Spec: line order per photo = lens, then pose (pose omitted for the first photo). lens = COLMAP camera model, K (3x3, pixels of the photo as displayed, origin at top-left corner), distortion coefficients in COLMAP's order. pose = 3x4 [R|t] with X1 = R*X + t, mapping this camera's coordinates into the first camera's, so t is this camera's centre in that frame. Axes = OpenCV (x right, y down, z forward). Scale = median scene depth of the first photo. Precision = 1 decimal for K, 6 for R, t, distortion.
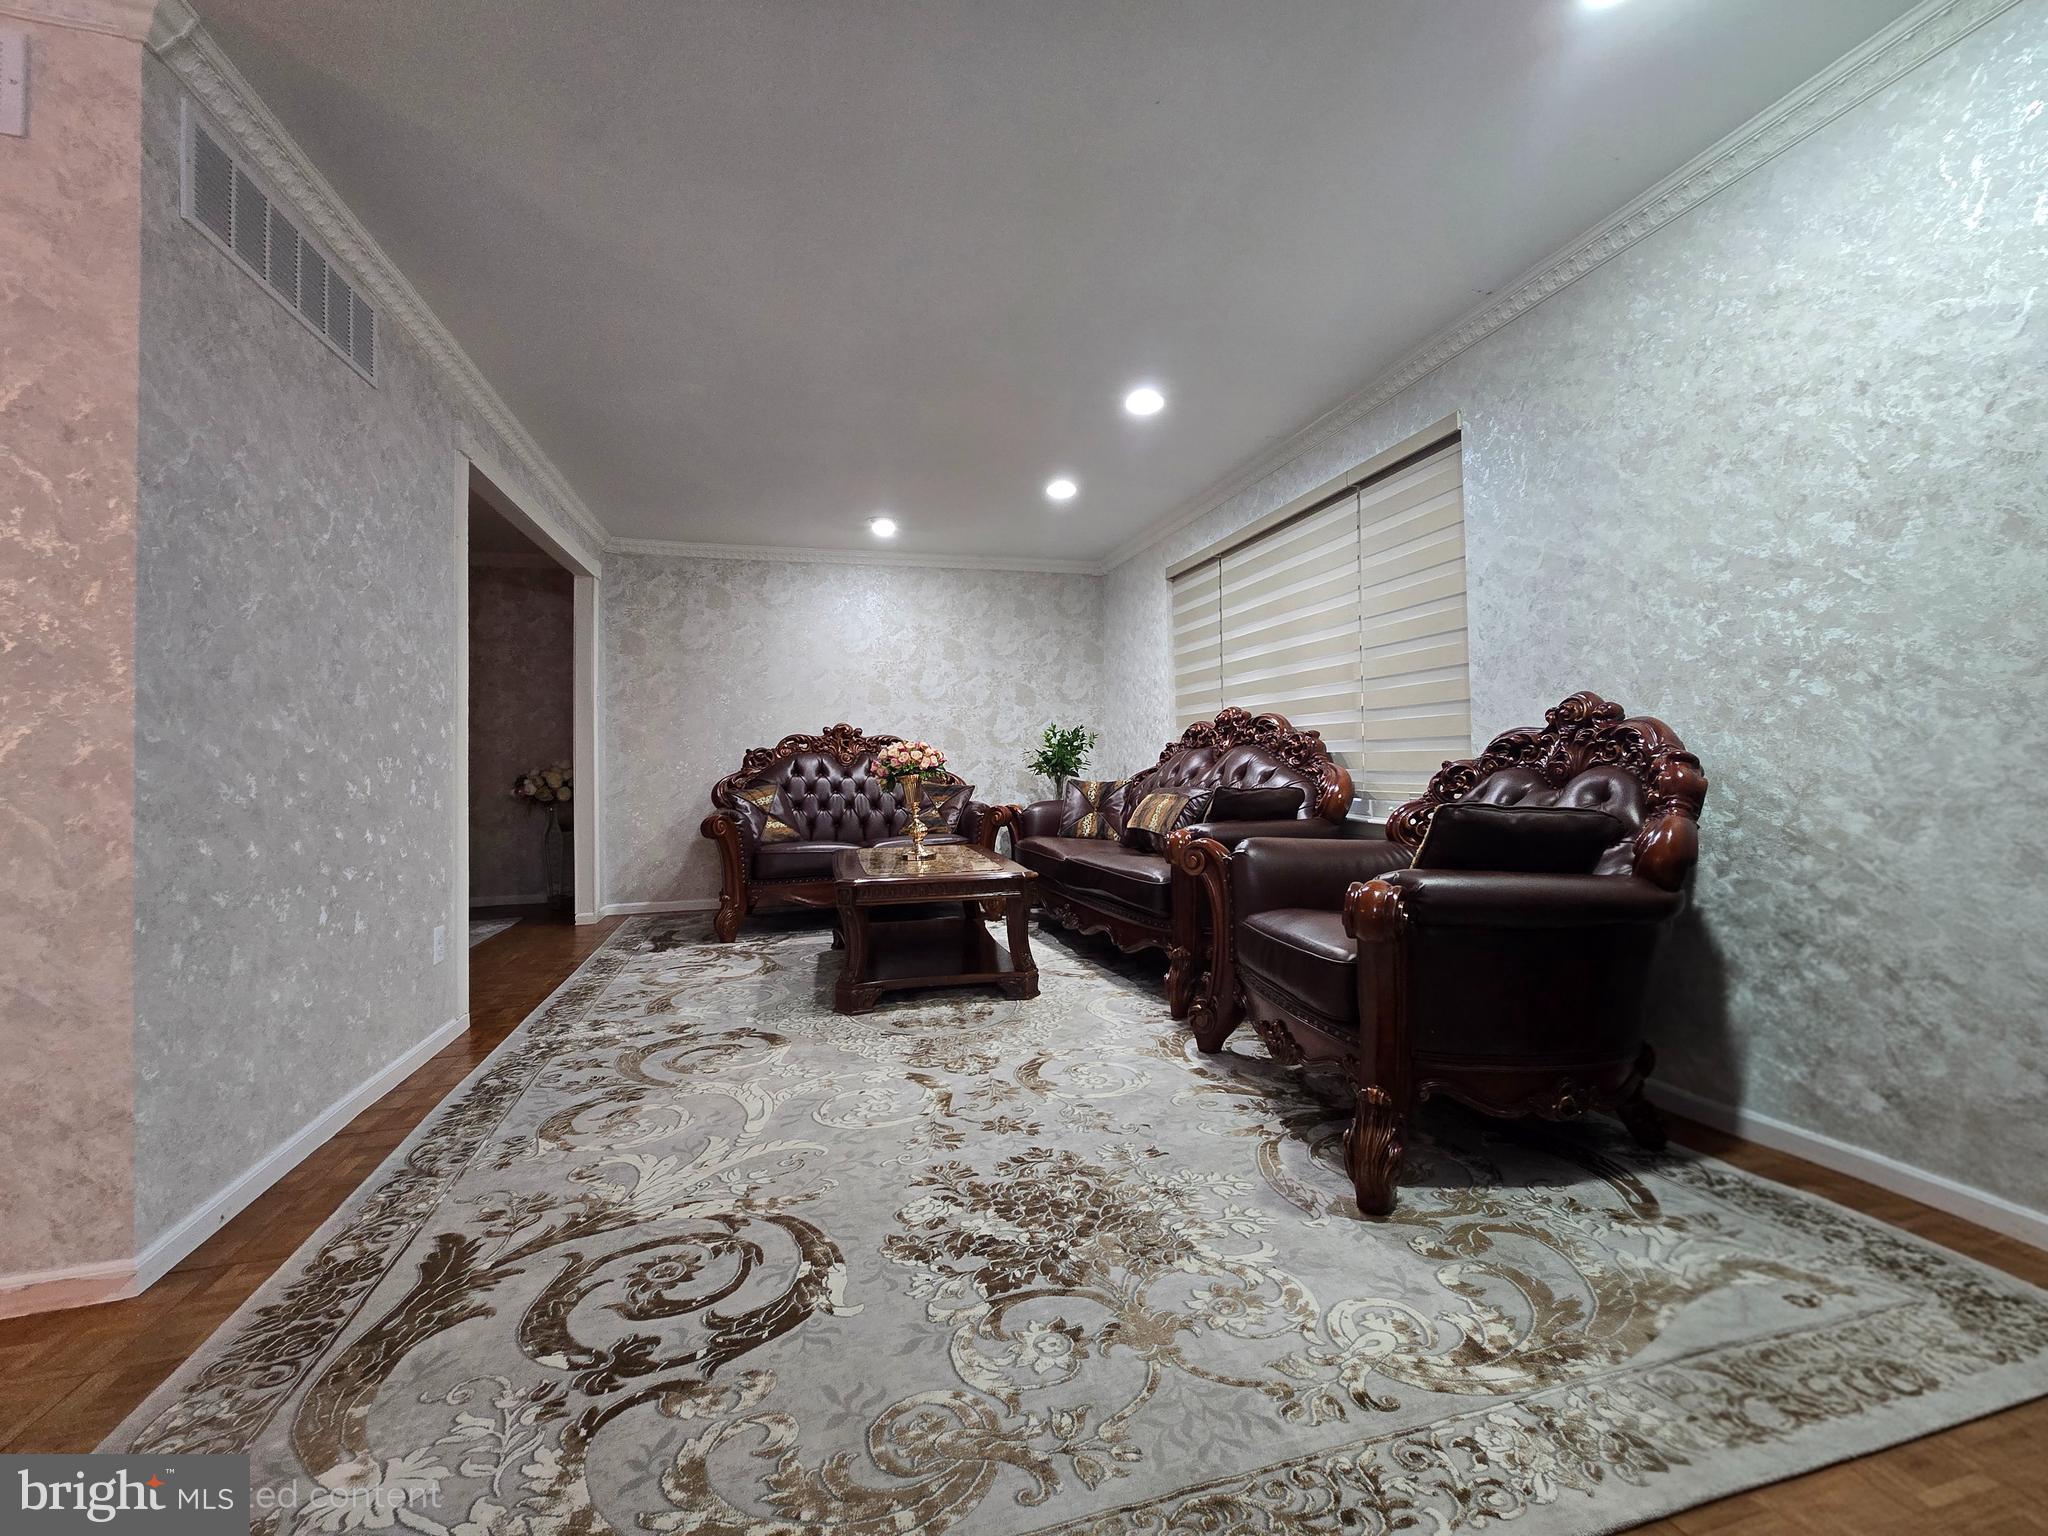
lens RADIAL K [[840.4, 0, 1011.1], [0, 840.4, 766.3], [0, 0, 1]] dist [-0.004299, 0.001312]
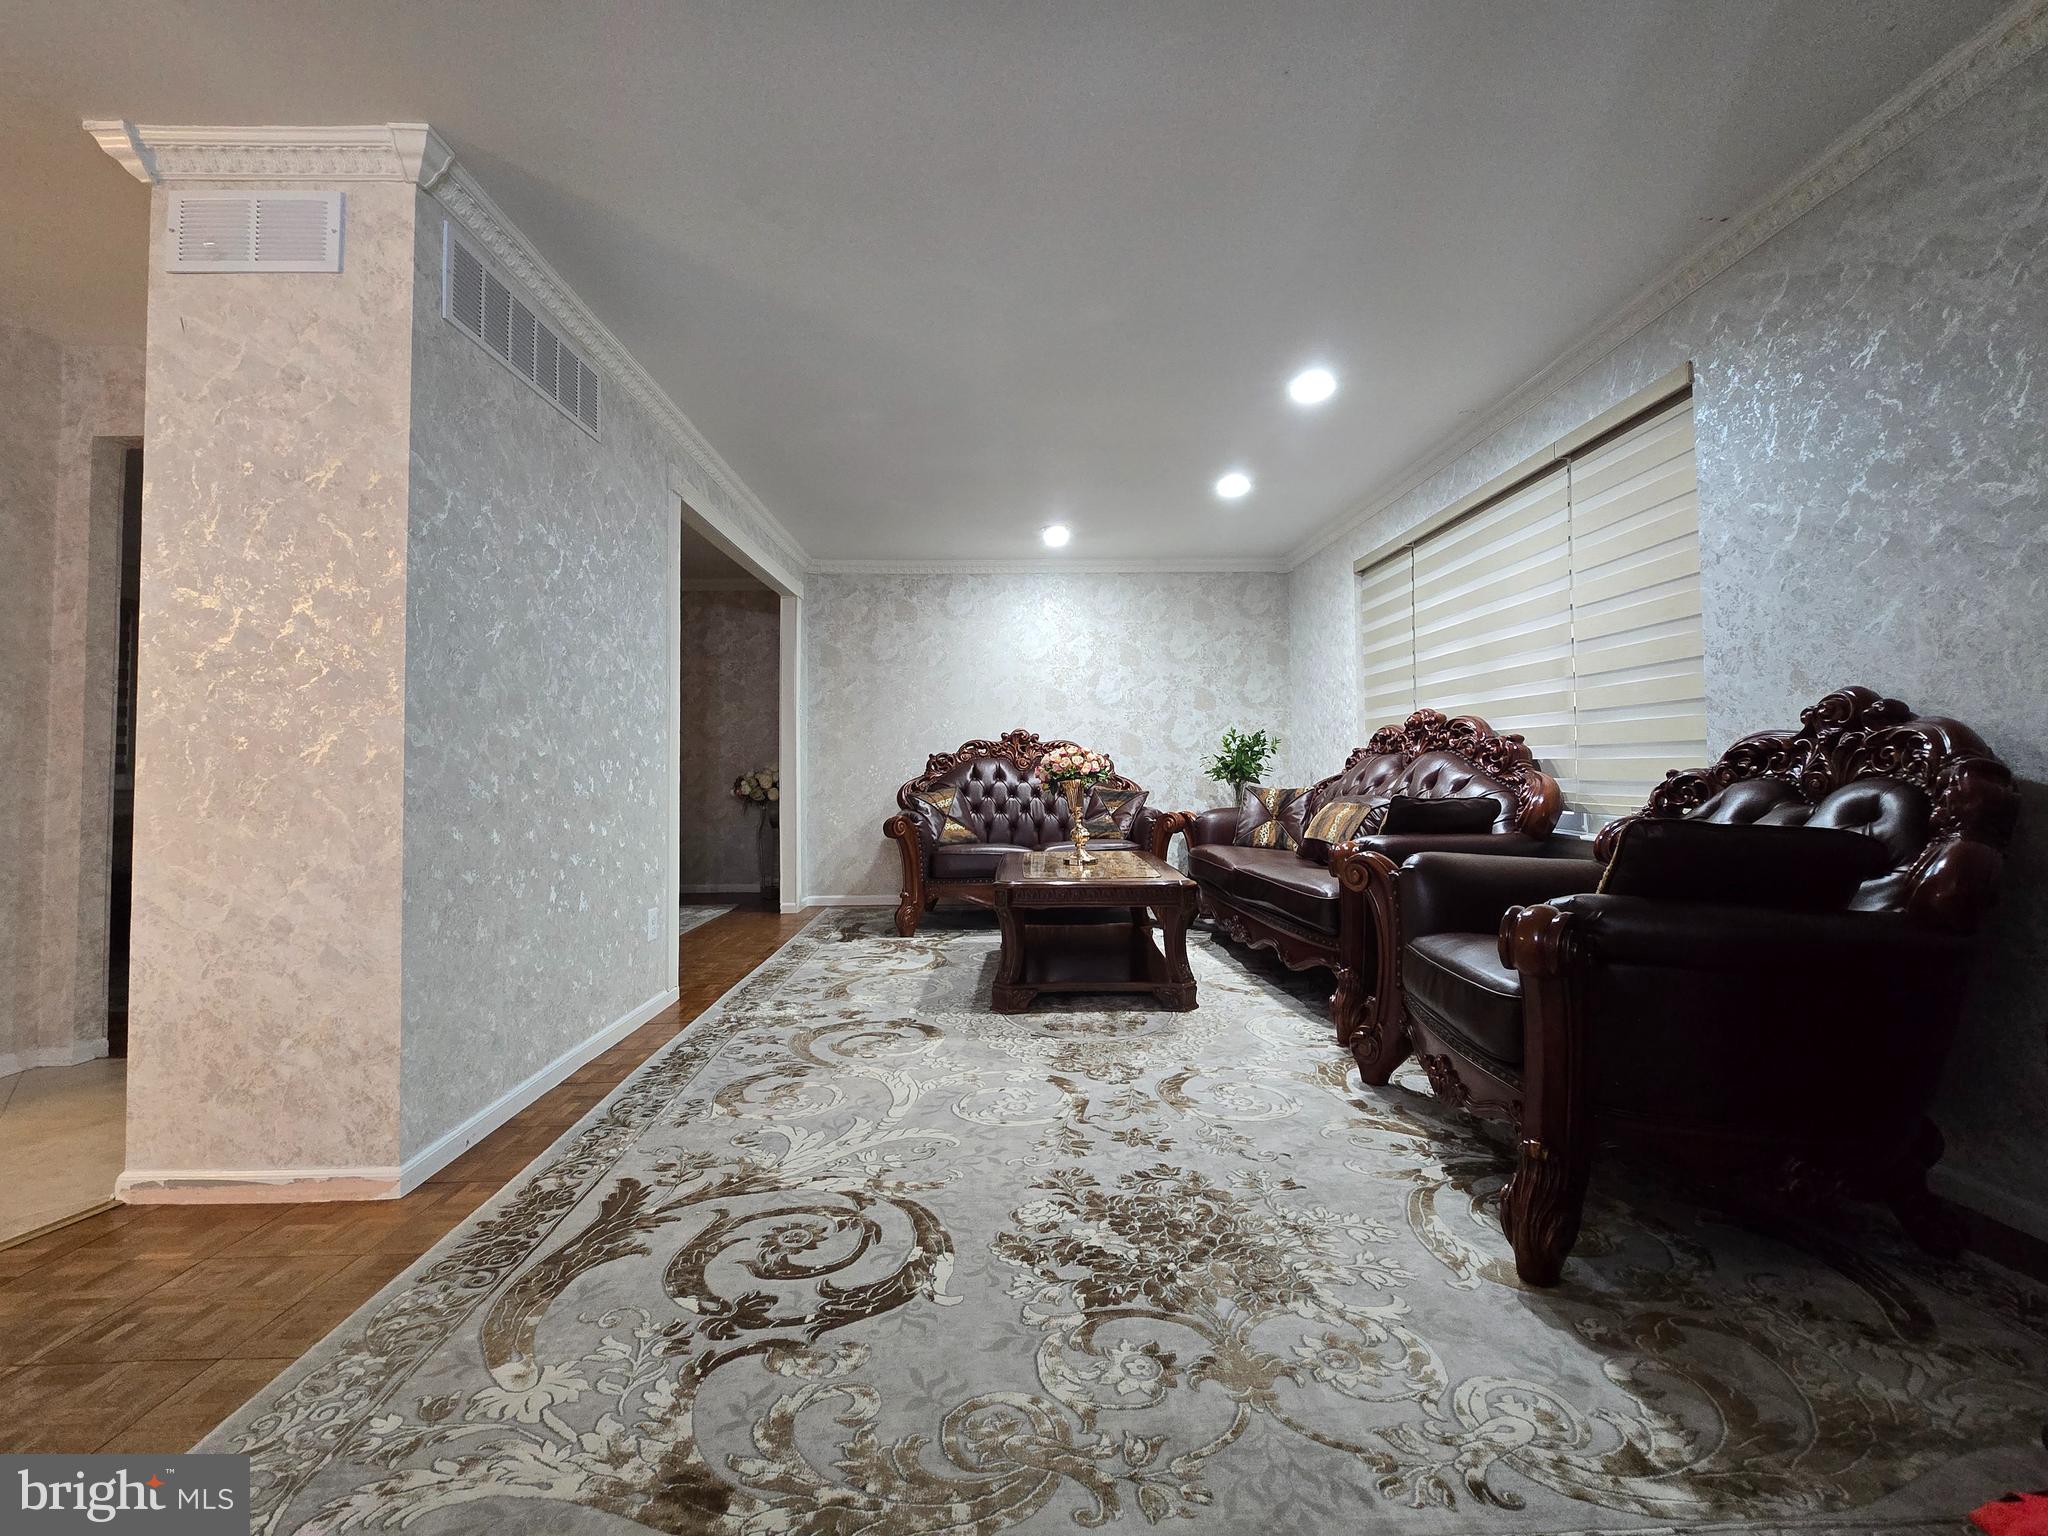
lens RADIAL K [[840.4, 0, 1017.6], [0, 840.4, 763.8], [0, 0, 1]] dist [-0.004299, 0.001312]
pose [[0.971716, 0.005690, -0.236083, 0.111887], [-0.007780, 0.999938, -0.007920, -0.000674], [0.236023, 0.009533, 0.971701, 0.012891]]
